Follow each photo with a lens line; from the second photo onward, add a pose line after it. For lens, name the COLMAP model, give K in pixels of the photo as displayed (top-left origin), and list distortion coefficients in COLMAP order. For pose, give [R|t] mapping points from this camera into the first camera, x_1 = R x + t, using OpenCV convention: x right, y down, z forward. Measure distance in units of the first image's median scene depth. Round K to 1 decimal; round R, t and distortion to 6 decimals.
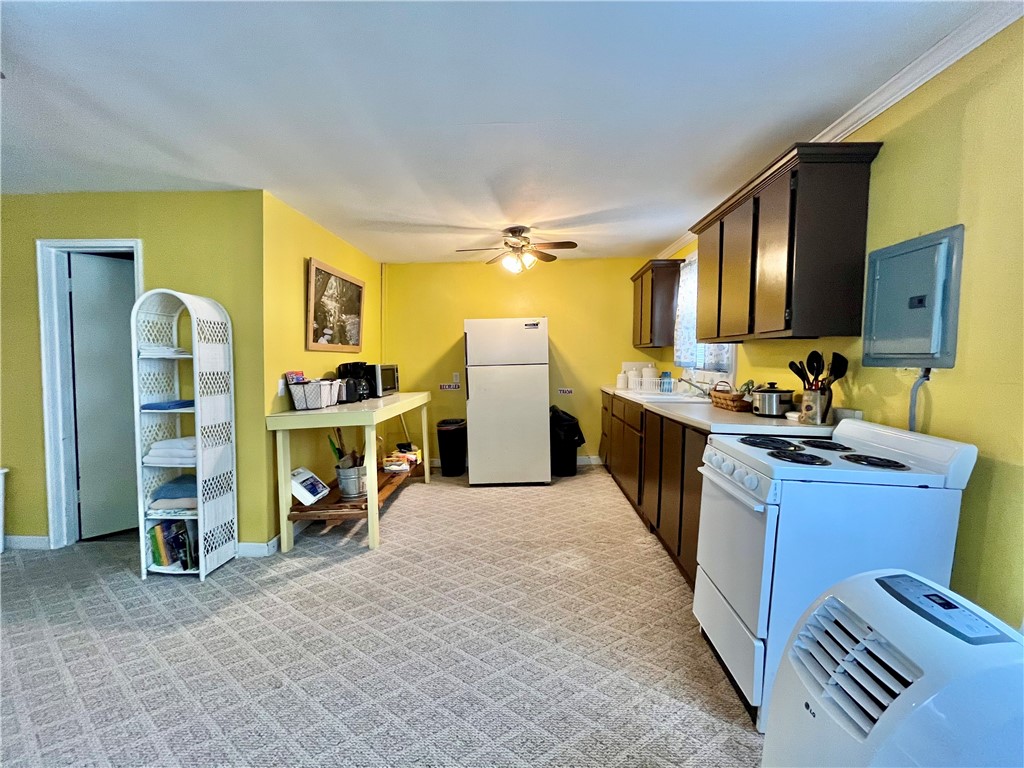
lens RADIAL K [[414.1, 0, 512.6], [0, 414.1, 382.4], [0, 0, 1]] dist [-0.004649, 0.000101]
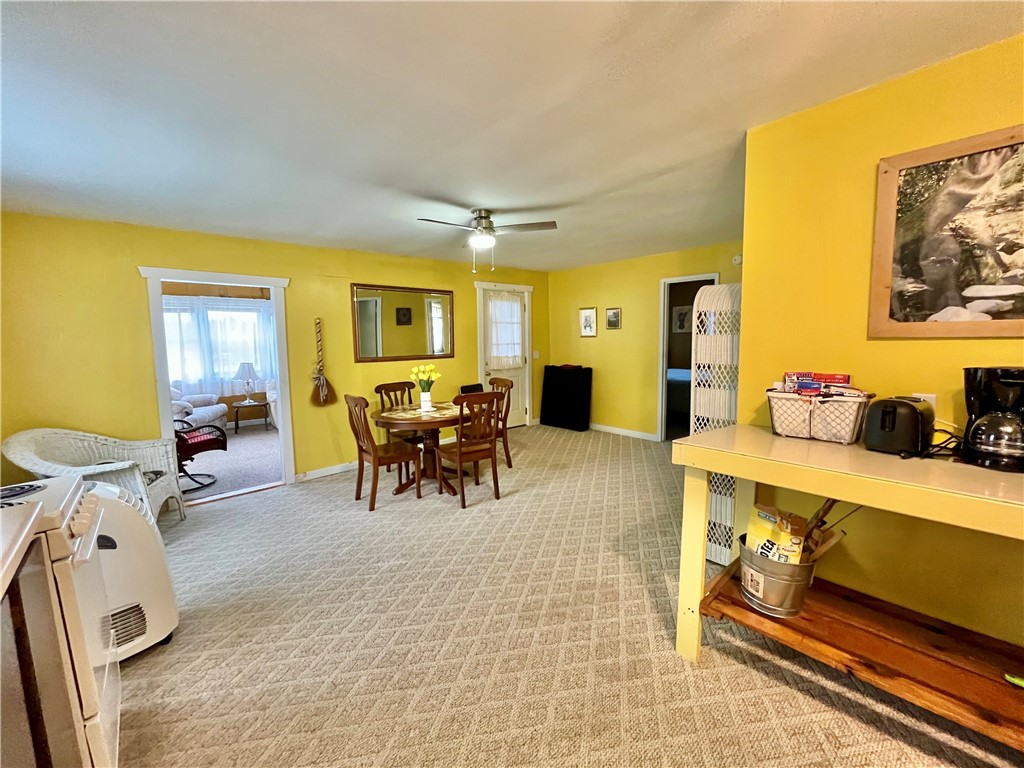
lens RADIAL K [[414.1, 0, 515.7], [0, 414.1, 382.8], [0, 0, 1]] dist [-0.004649, 0.000101]
pose [[-0.710329, 0.090739, -0.697997, 0.267953], [-0.015757, 0.989357, 0.144651, -0.108993], [0.703694, 0.113748, -0.701339, 1.259288]]
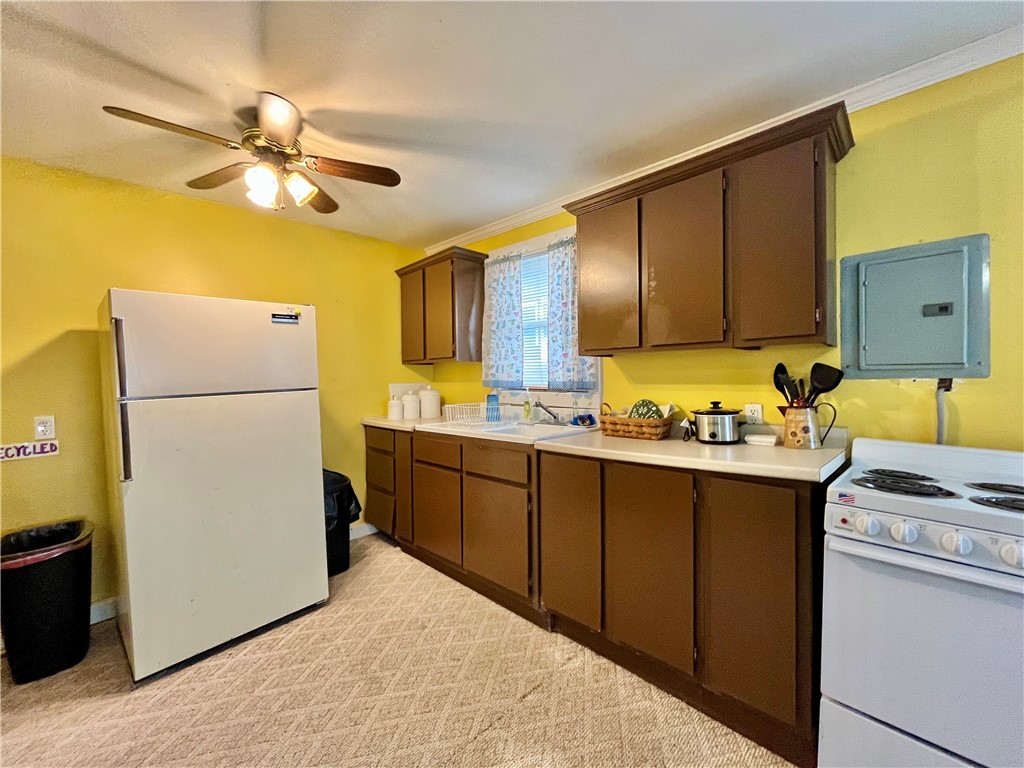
lens RADIAL K [[414.1, 0, 515.4], [0, 414.1, 383.5], [0, 0, 1]] dist [-0.004649, 0.000101]
pose [[0.673191, -0.018015, 0.739249, -0.215851], [0.057155, 0.997980, -0.027729, -0.030242], [-0.737256, 0.060919, 0.672861, 0.612035]]
